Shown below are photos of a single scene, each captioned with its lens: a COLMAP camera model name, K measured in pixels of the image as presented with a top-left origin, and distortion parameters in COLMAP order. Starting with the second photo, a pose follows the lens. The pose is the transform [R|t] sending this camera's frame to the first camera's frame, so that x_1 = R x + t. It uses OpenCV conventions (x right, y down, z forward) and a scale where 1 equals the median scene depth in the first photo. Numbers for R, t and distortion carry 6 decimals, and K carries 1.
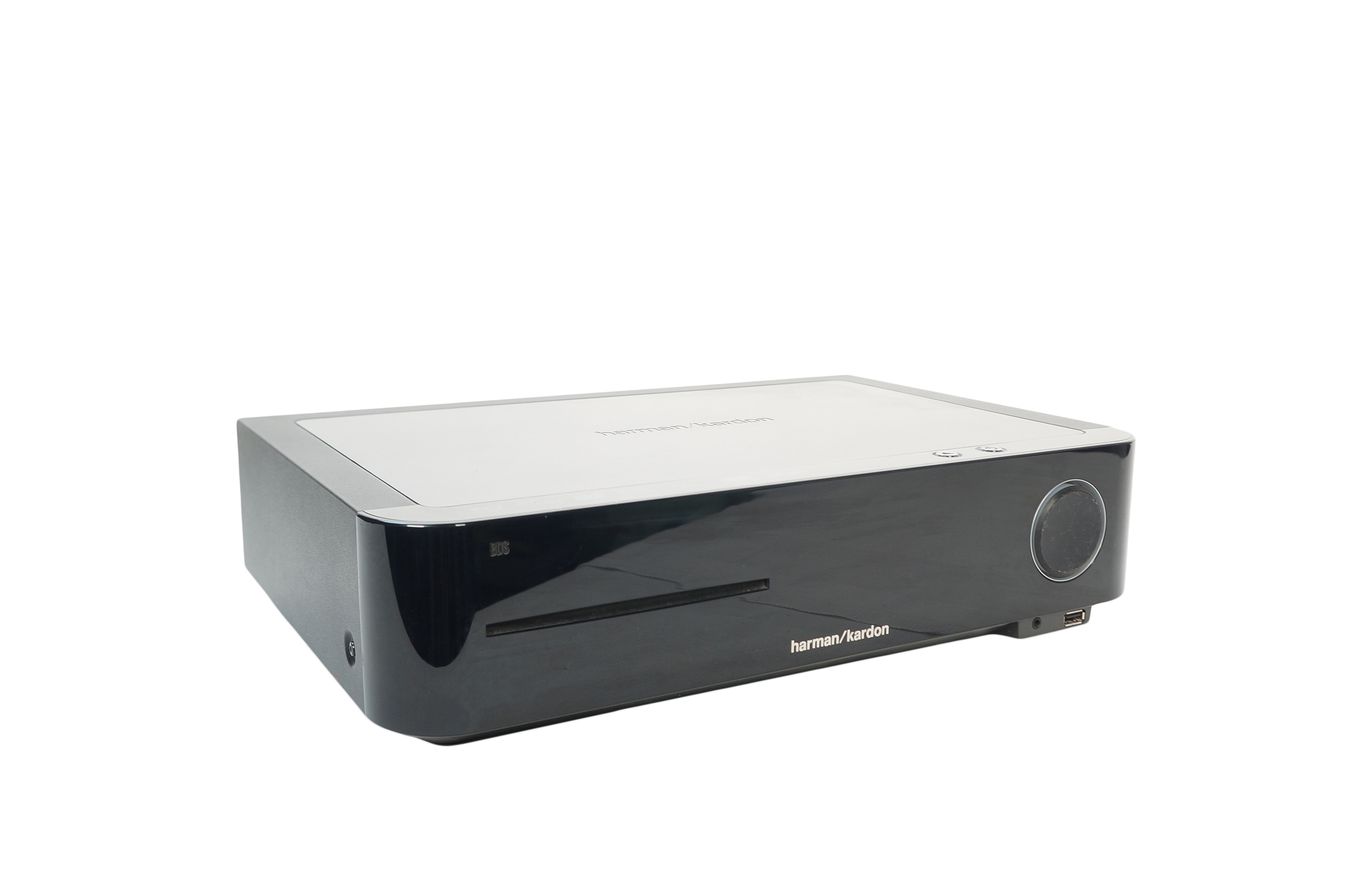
lens RADIAL K [[1279.4, 0, 674.5], [0, 1279.4, 447.5], [0, 0, 1]] dist [-0.081434, 0.003465]
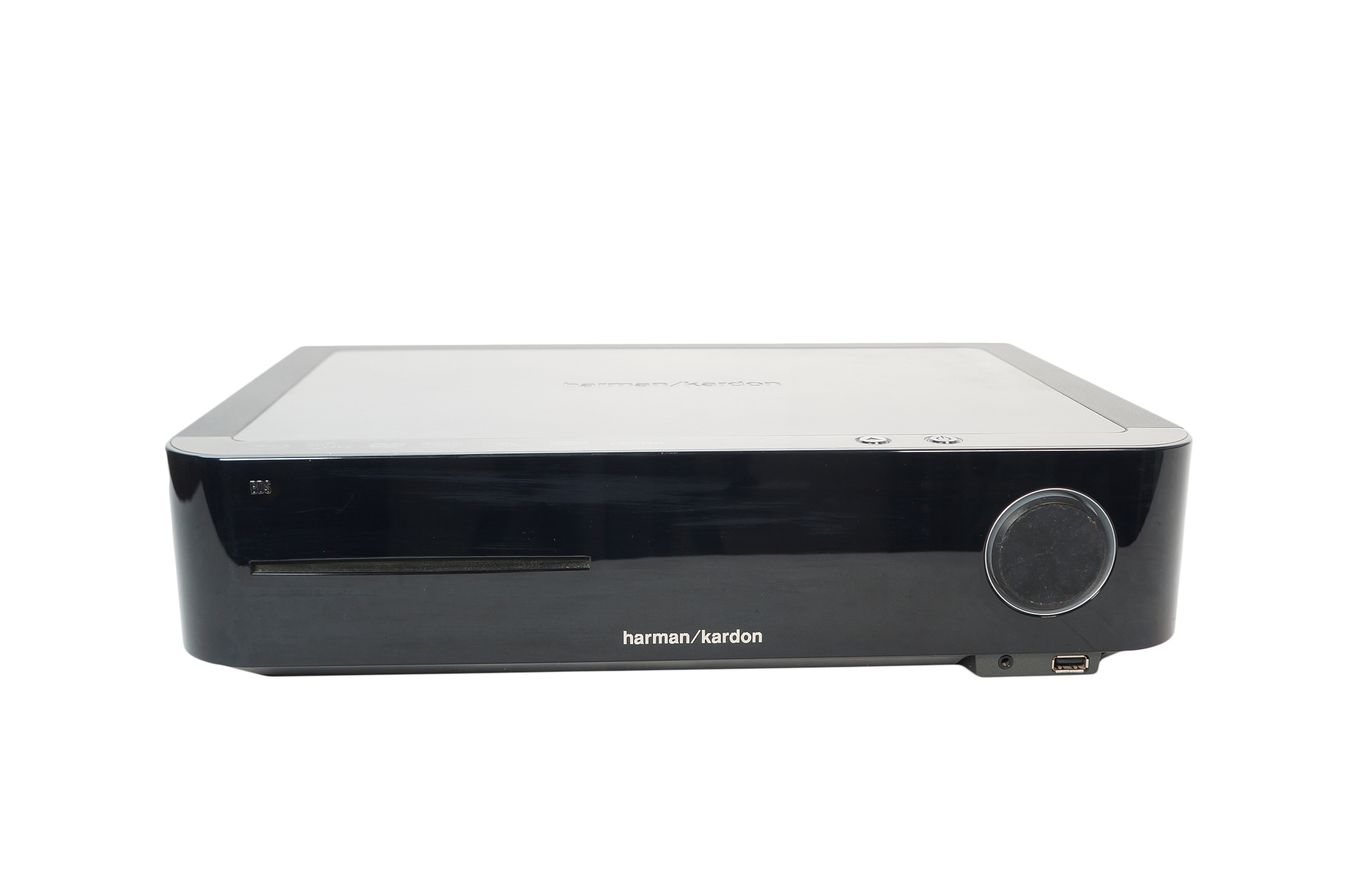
lens RADIAL K [[1279.4, 0, 674.5], [0, 1279.4, 447.5], [0, 0, 1]] dist [-0.081434, 0.003465]
pose [[0.896260, 0.093420, -0.433579, 0.472606], [-0.078987, 0.995558, 0.051230, -0.021581], [0.436439, -0.011668, 0.899658, 0.214020]]
